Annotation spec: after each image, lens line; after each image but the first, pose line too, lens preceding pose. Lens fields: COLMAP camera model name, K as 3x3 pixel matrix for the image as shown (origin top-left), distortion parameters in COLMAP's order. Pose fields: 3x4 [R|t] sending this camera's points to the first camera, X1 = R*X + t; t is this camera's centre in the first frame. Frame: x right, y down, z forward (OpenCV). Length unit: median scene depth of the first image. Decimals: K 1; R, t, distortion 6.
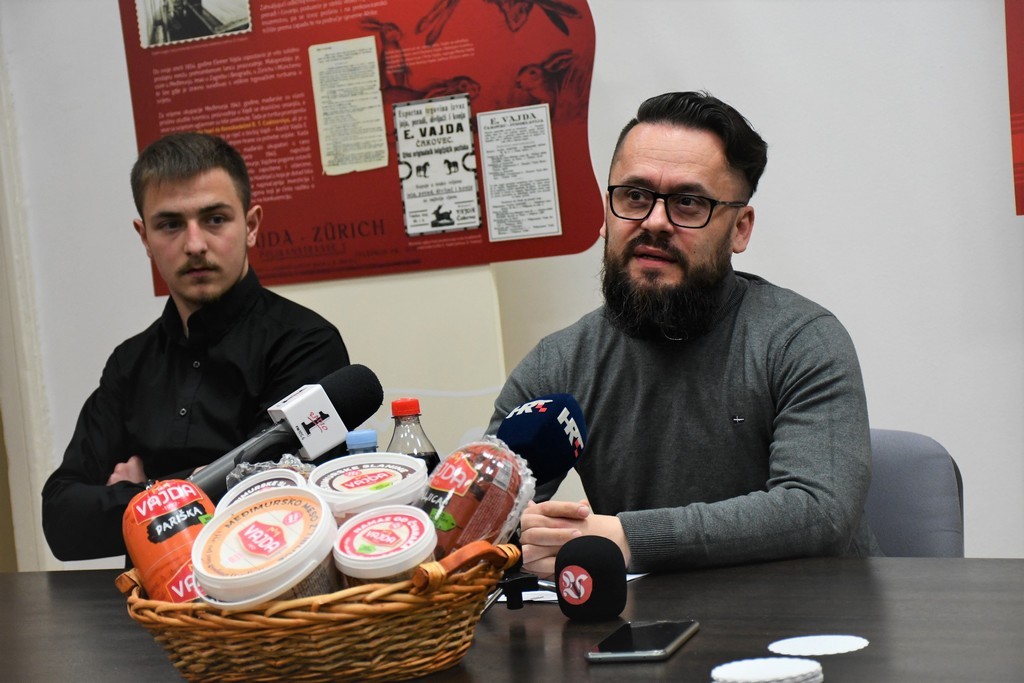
lens RADIAL K [[2209.2, 0, 512.0], [0, 2209.2, 341.5], [0, 0, 1]] dist [0.533048, 0.113328]
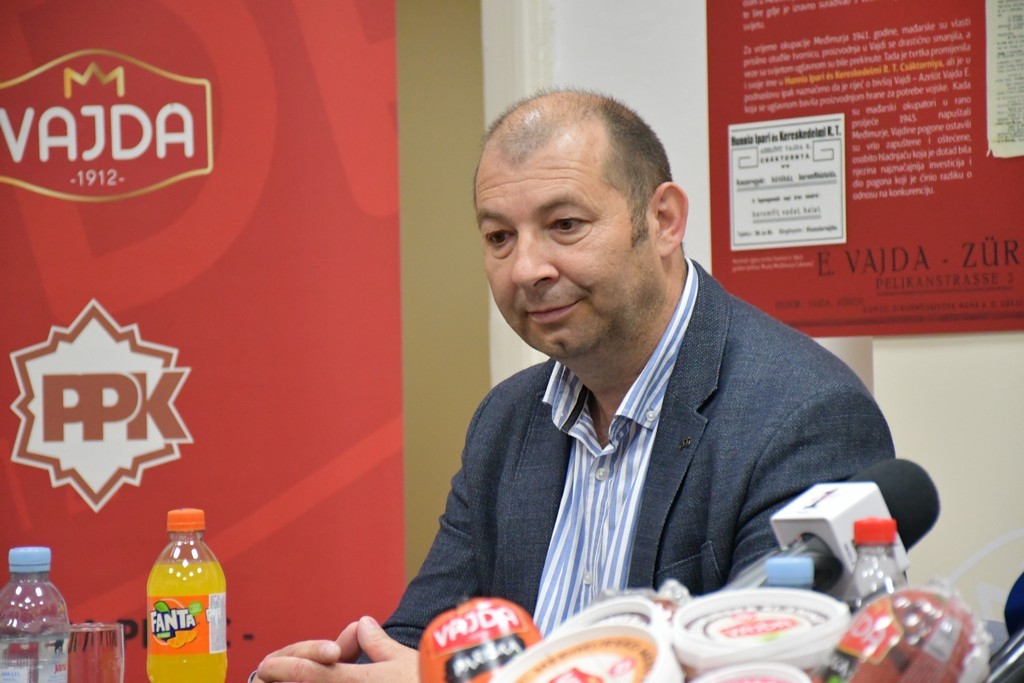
lens RADIAL K [[4174.4, 0, 514.0], [0, 4174.4, 358.3], [0, 0, 1]] dist [1.581134, 2.307044]
pose [[0.959074, 0.070577, -0.274219, 0.114779], [-0.075736, 0.997094, -0.008256, -0.001717], [0.272839, 0.028686, 0.961632, -0.141729]]
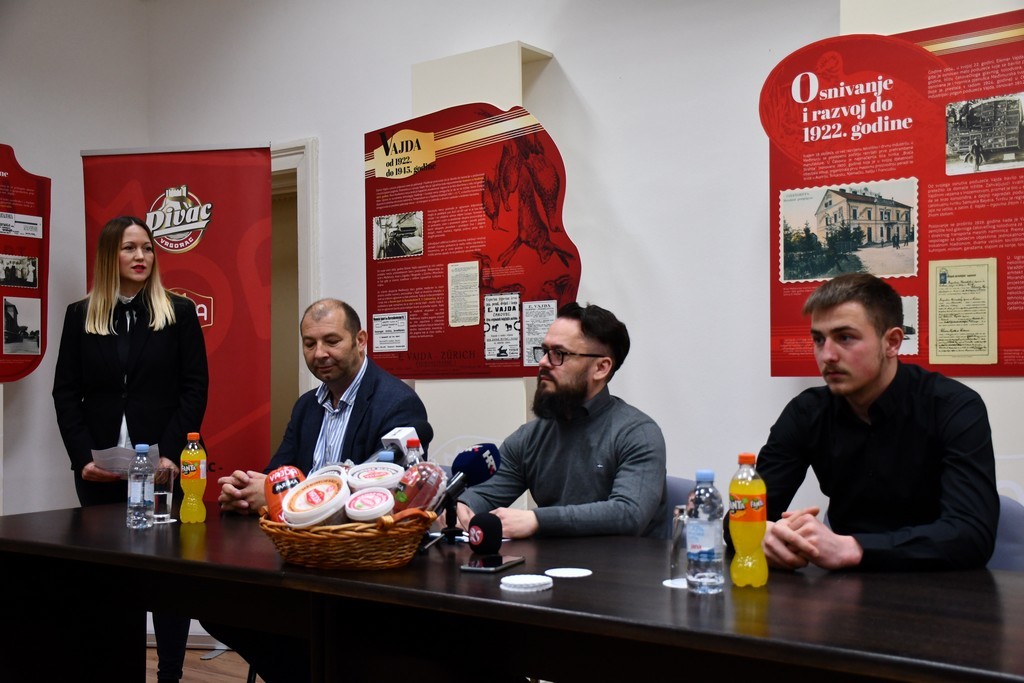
lens RADIAL K [[1192.3, 0, 512.0], [0, 1192.3, 341.5], [0, 0, 1]] dist [0.020921, 0.292606]
pose [[0.989925, 0.081098, -0.116067, 0.100666], [-0.087962, 0.994589, -0.055283, -0.006900], [0.110955, 0.064935, 0.991702, -0.064650]]
